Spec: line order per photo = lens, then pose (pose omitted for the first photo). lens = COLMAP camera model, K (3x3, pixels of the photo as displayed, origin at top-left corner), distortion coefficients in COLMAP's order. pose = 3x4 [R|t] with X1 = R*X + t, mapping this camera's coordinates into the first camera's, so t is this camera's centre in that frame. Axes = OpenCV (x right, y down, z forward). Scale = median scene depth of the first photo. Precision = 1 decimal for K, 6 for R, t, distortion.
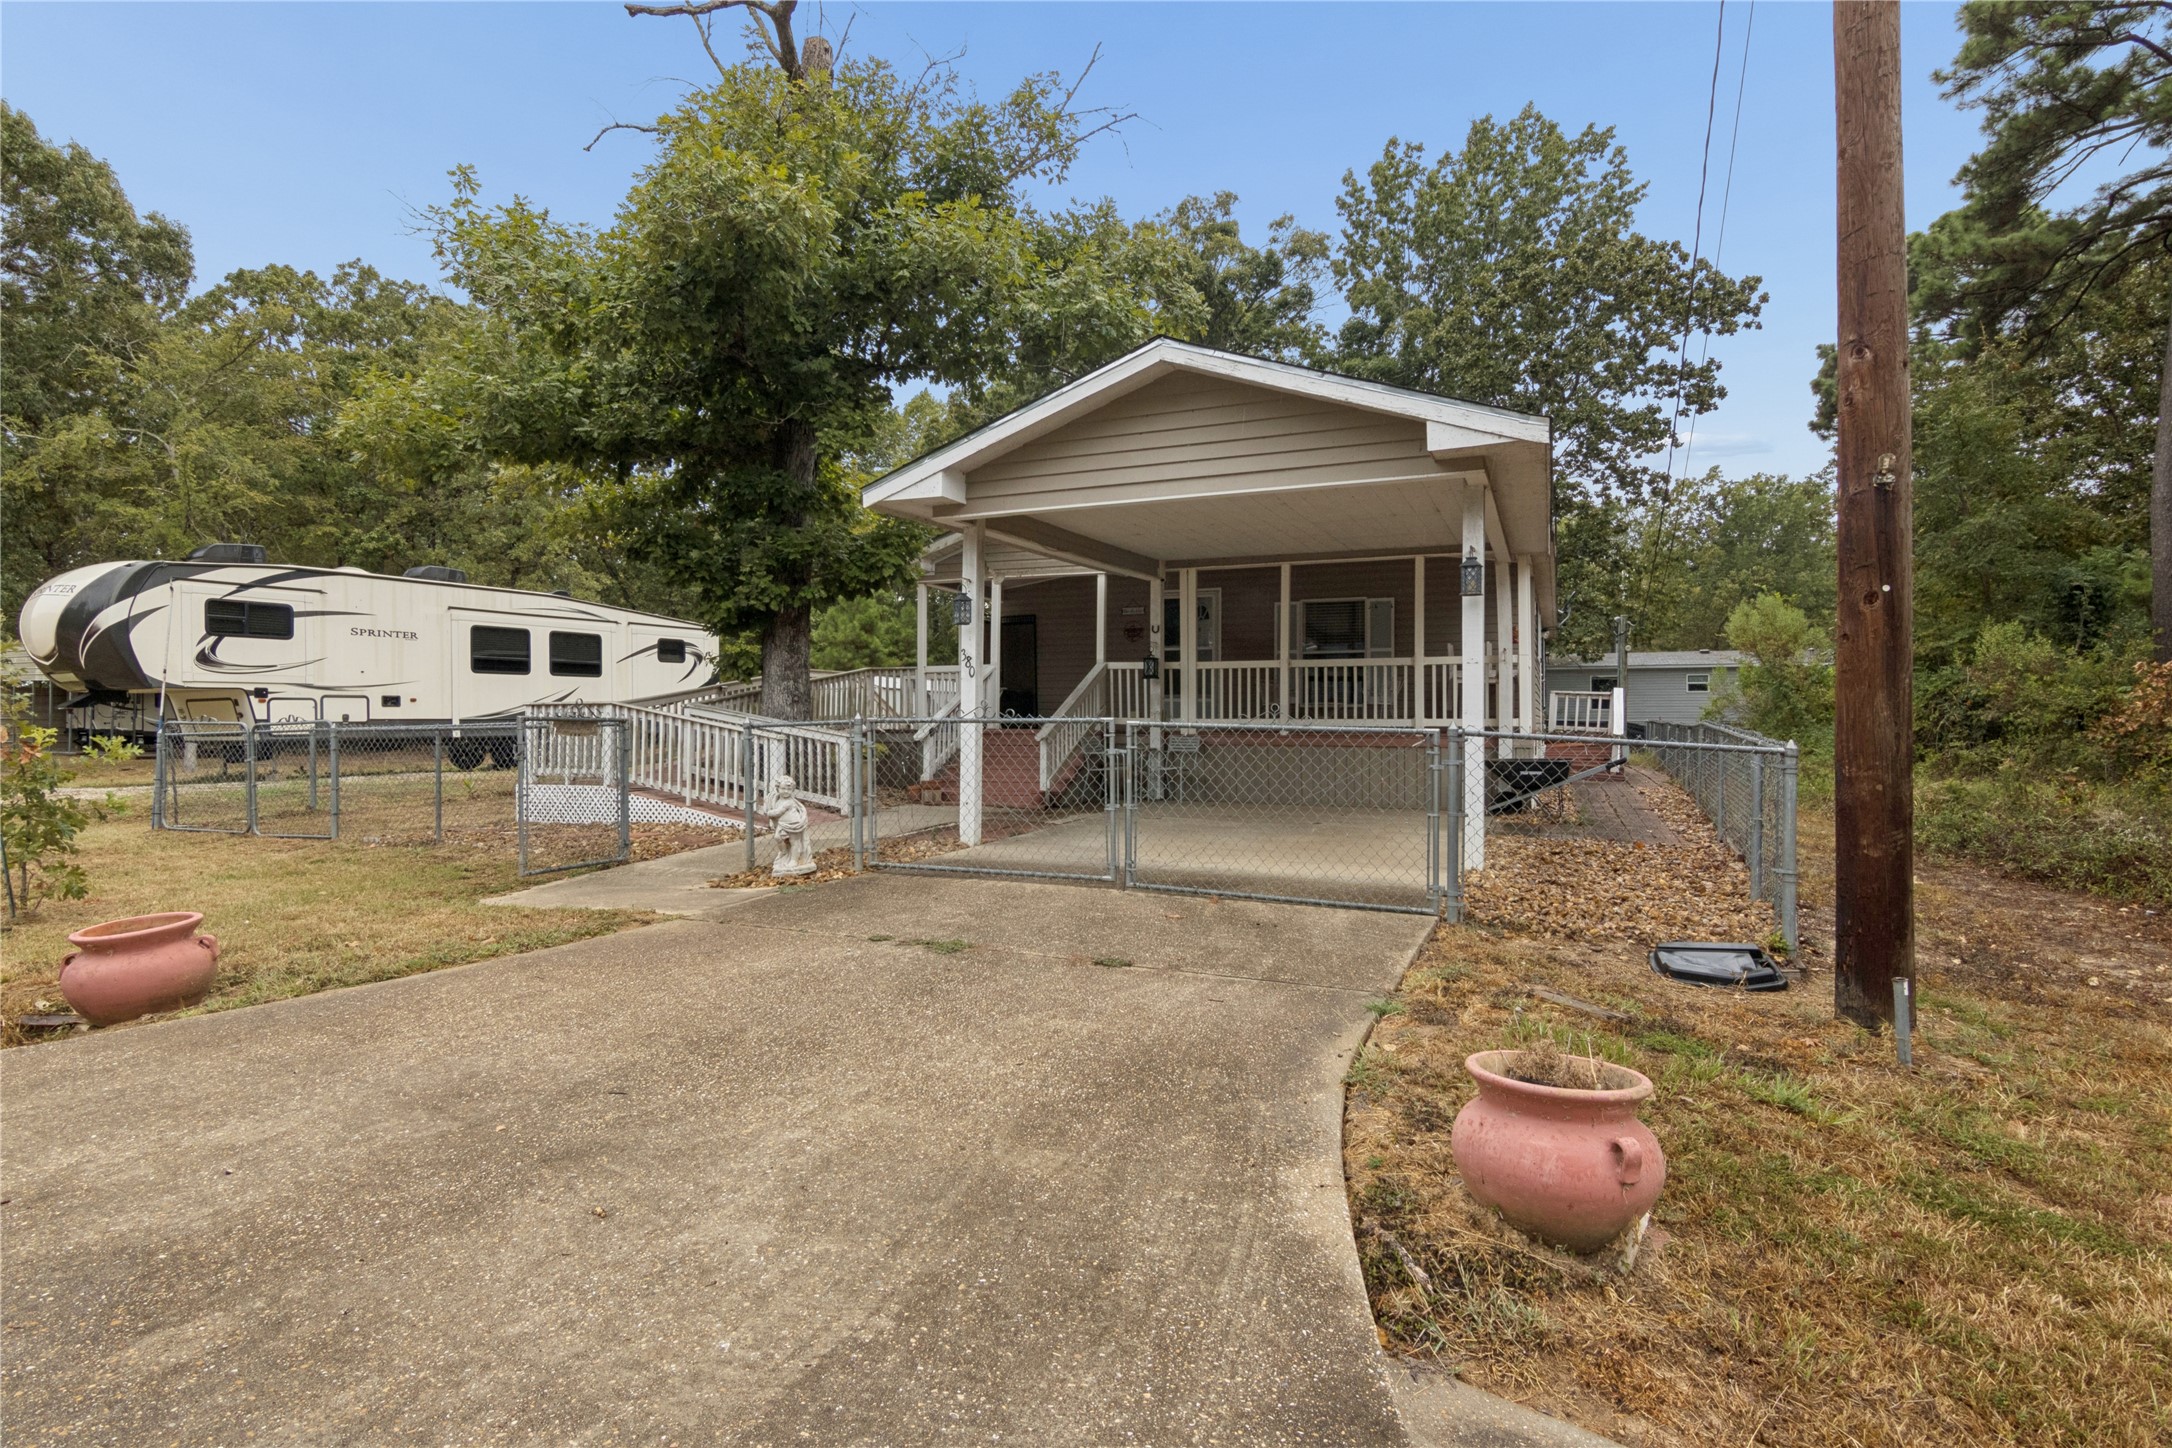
lens RADIAL K [[1124.3, 0, 1083.6], [0, 1124.3, 671.6], [0, 0, 1]] dist [-0.002985, 0.000120]
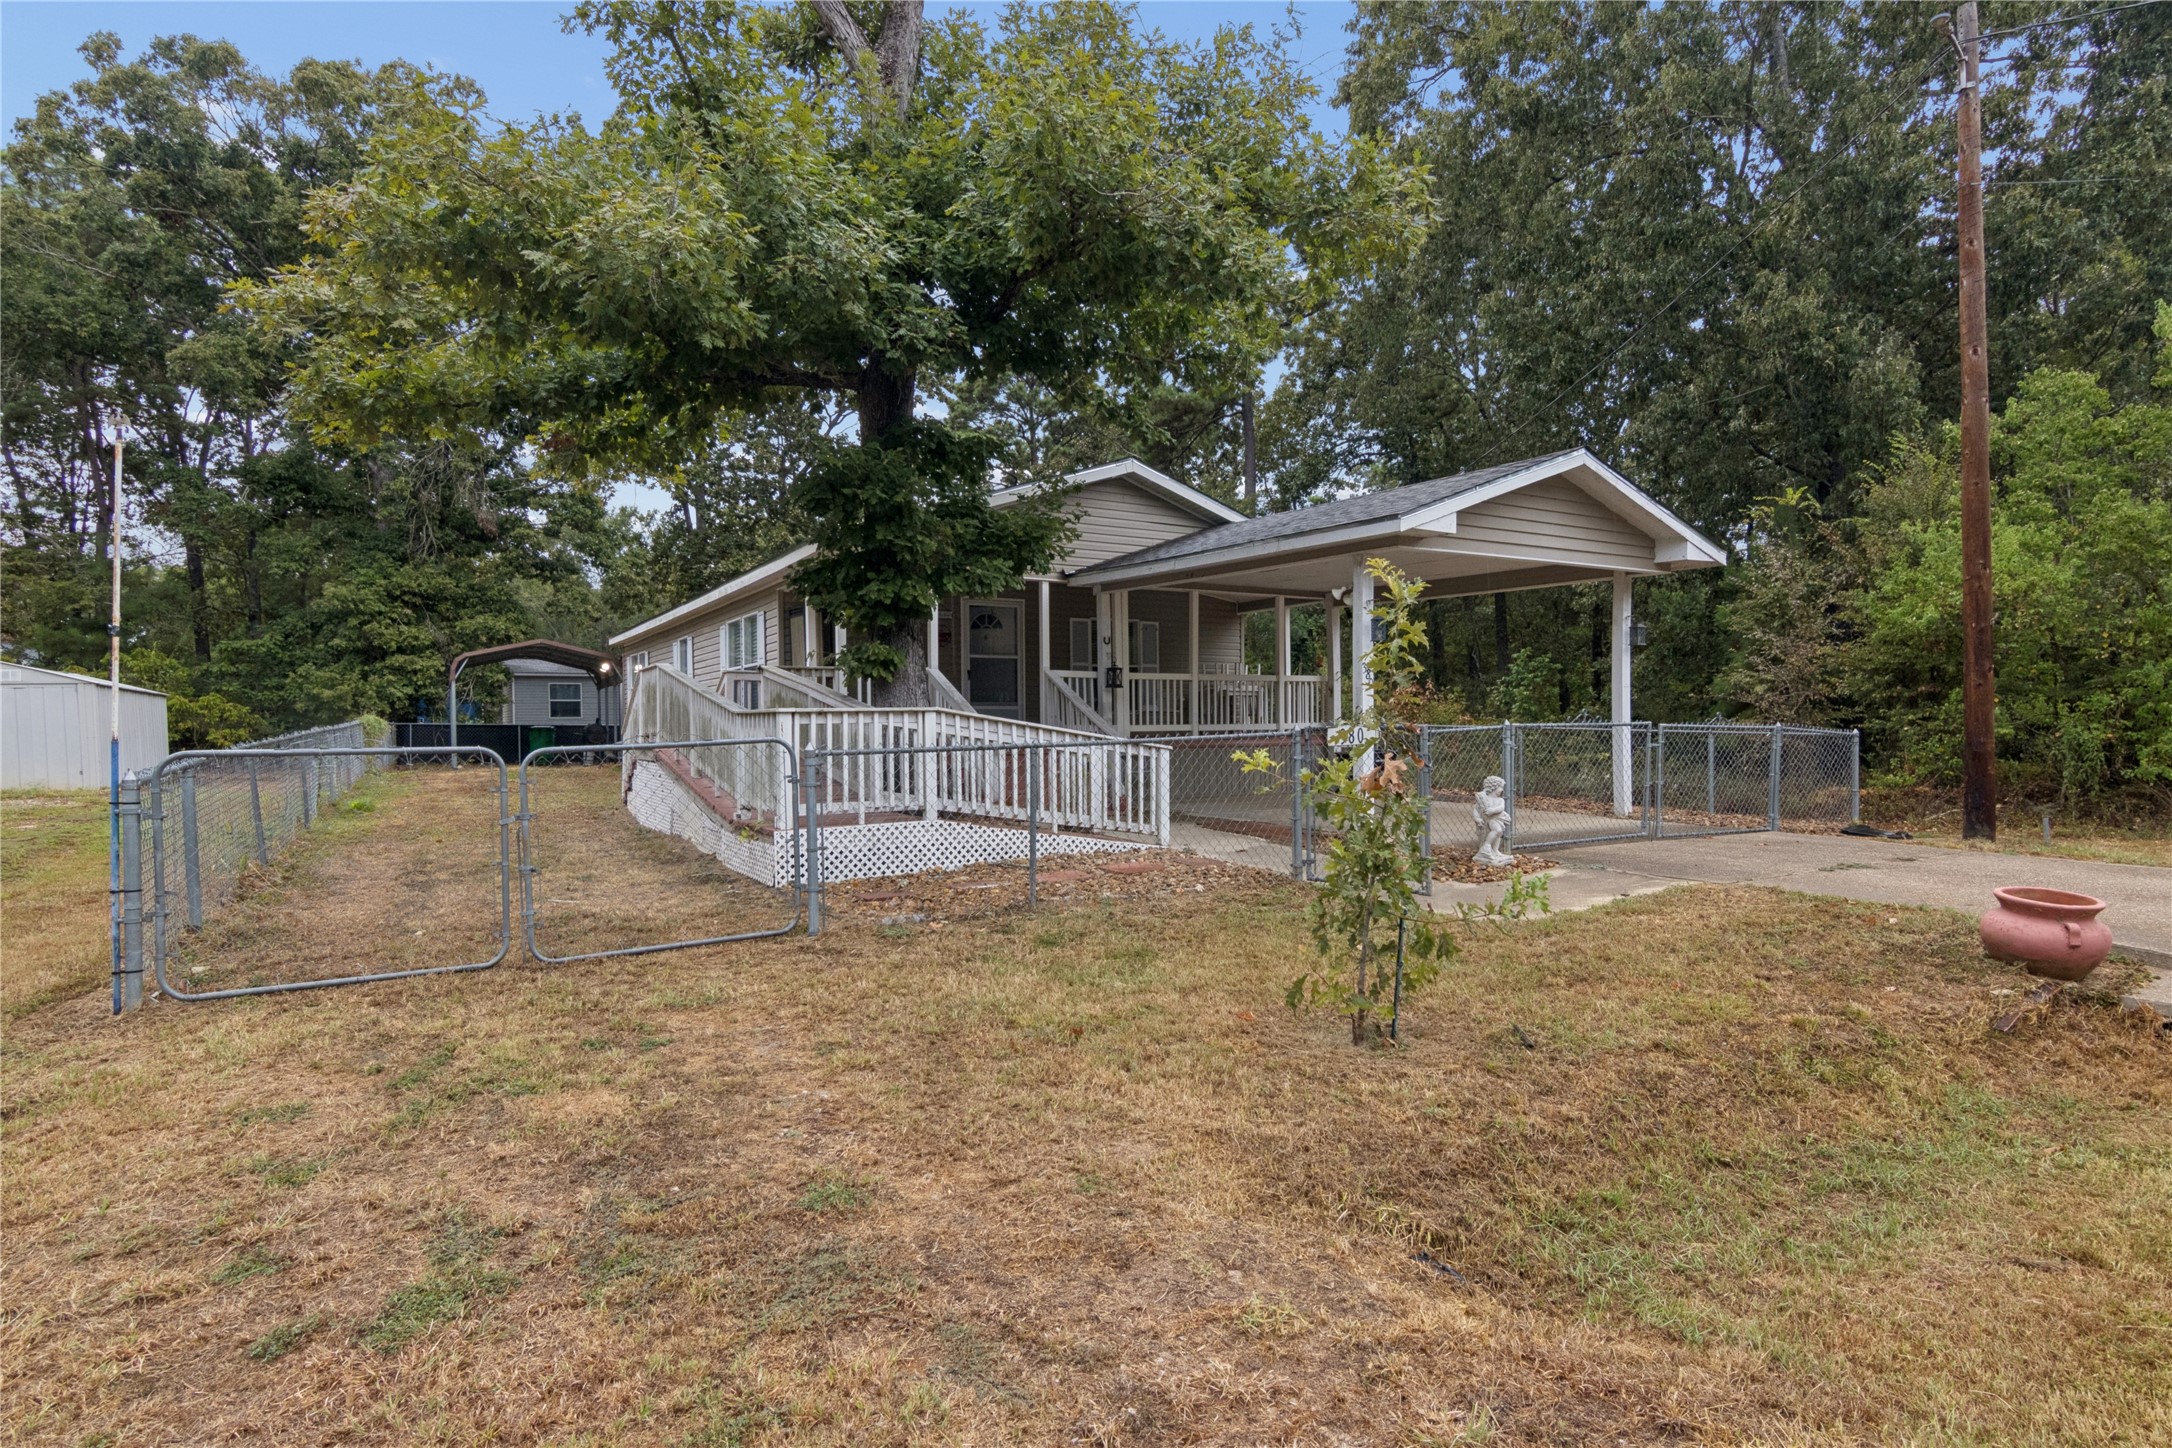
lens RADIAL K [[1124.3, 0, 1083.6], [0, 1124.3, 671.6], [0, 0, 1]] dist [-0.002985, 0.000120]
pose [[0.536356, 0.030820, 0.843429, -0.875749], [-0.028050, 0.999432, -0.018683, 0.012208], [-0.843526, -0.013637, 0.536916, 0.447936]]
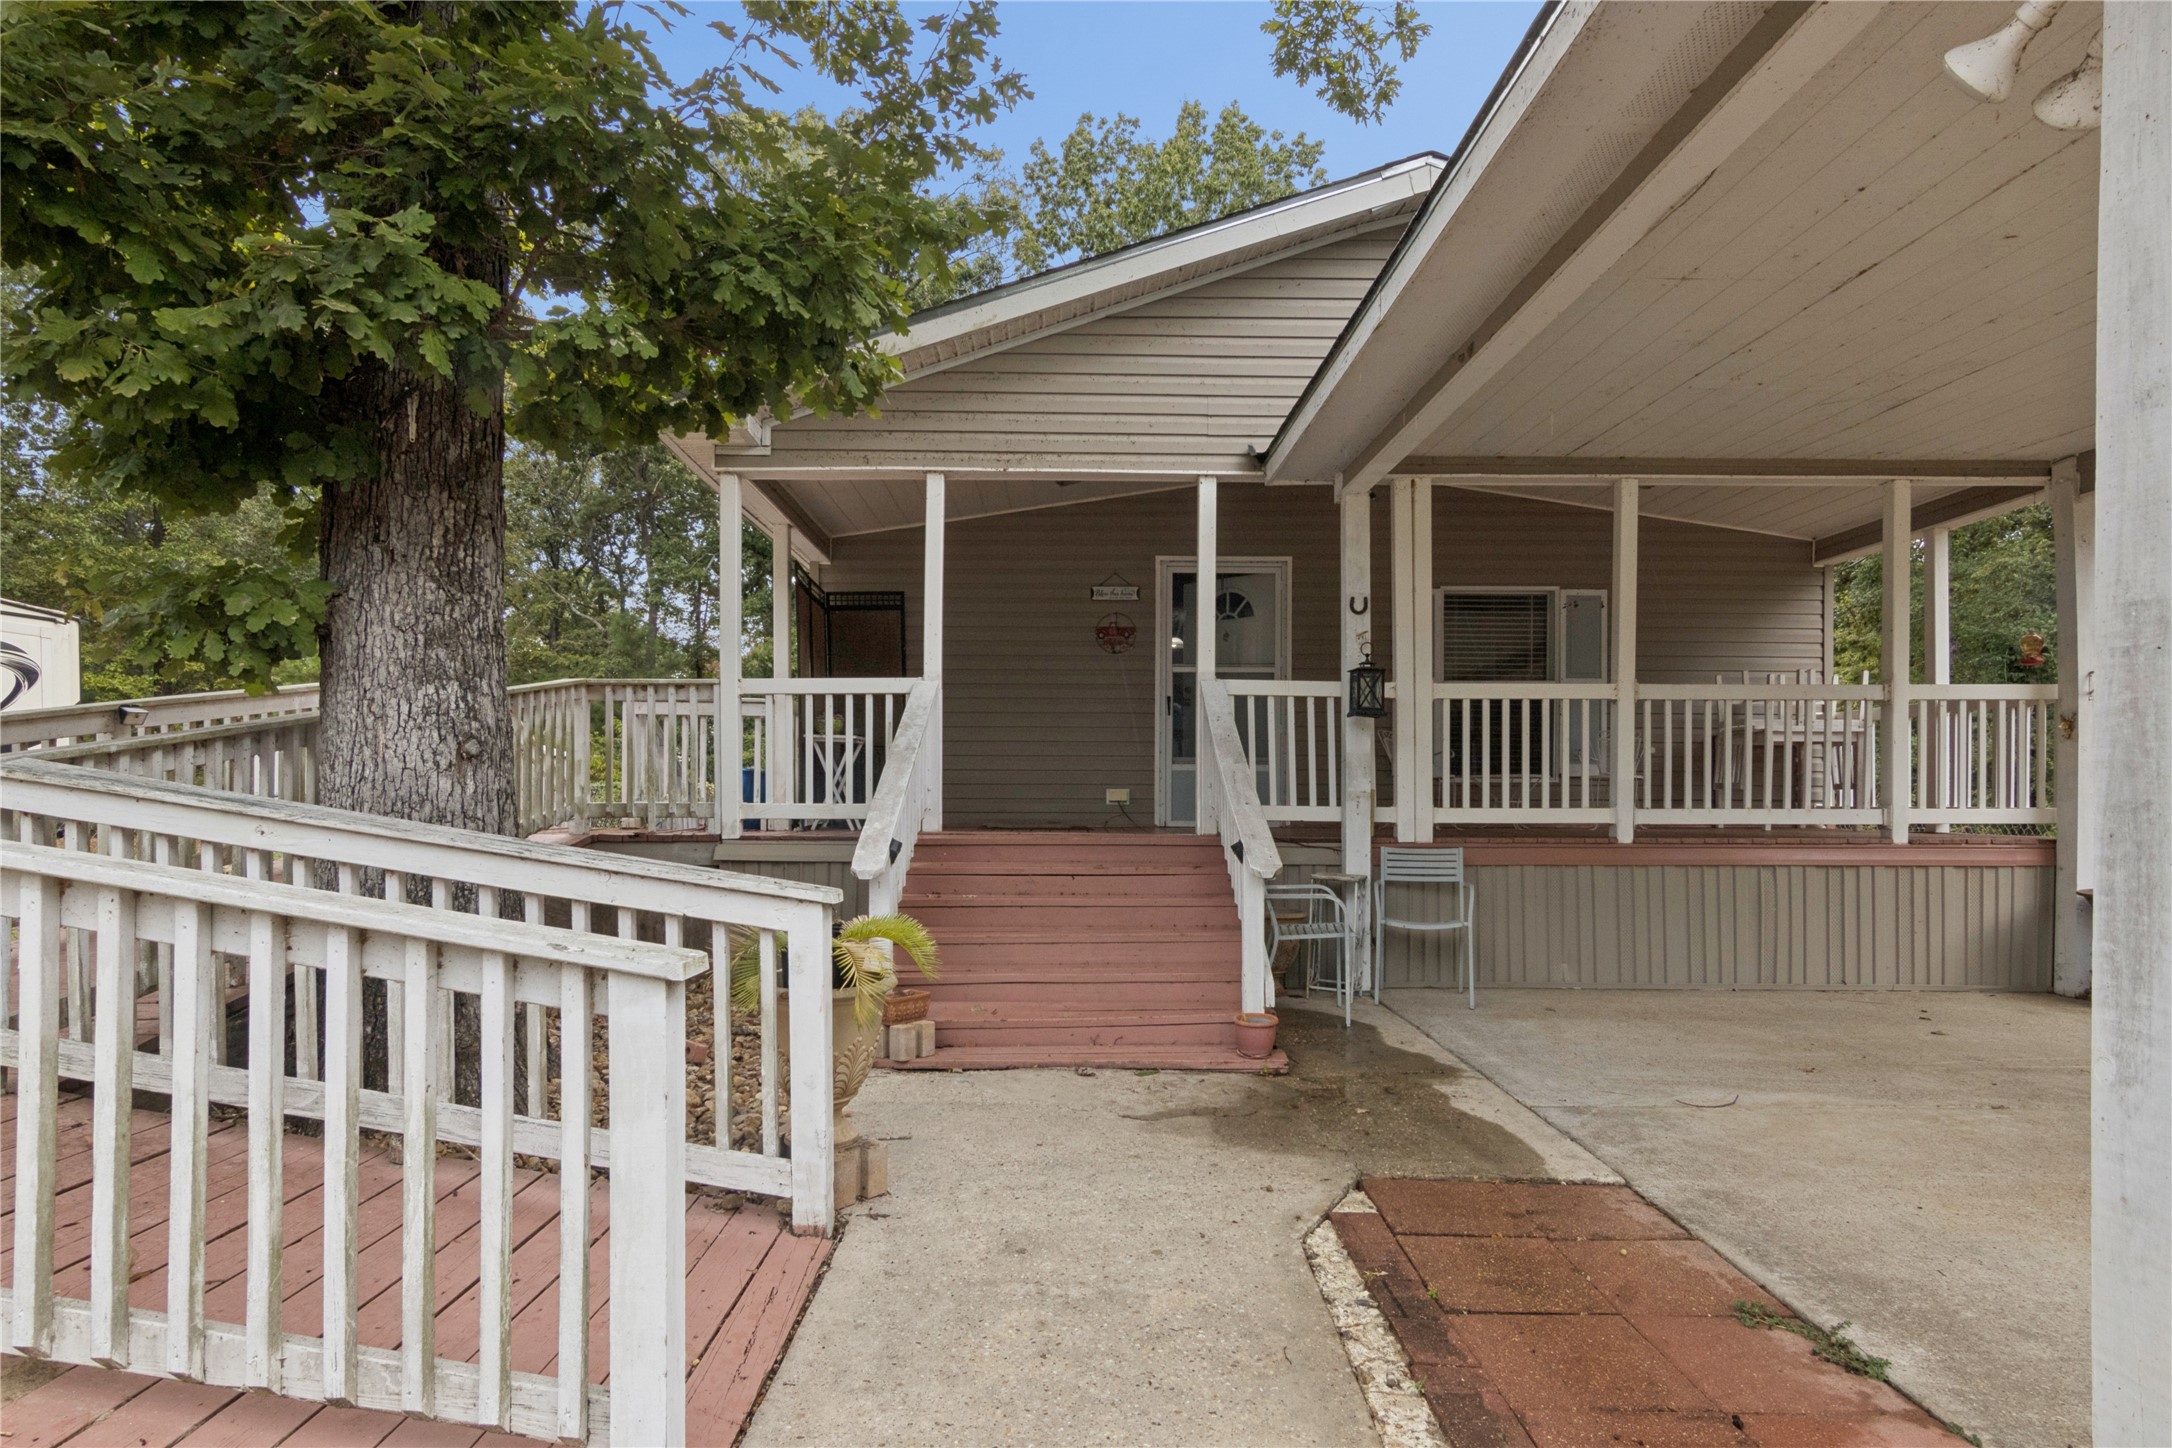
lens RADIAL K [[1108.4, 0, 1083.7], [0, 1108.4, 685.4], [0, 0, 1]] dist [-0.005558, 0.002783]
pose [[0.891494, 0.042036, 0.451079, -0.239743], [-0.021236, 0.998469, -0.051078, 0.019374], [-0.452535, 0.035957, 0.891021, 0.665945]]
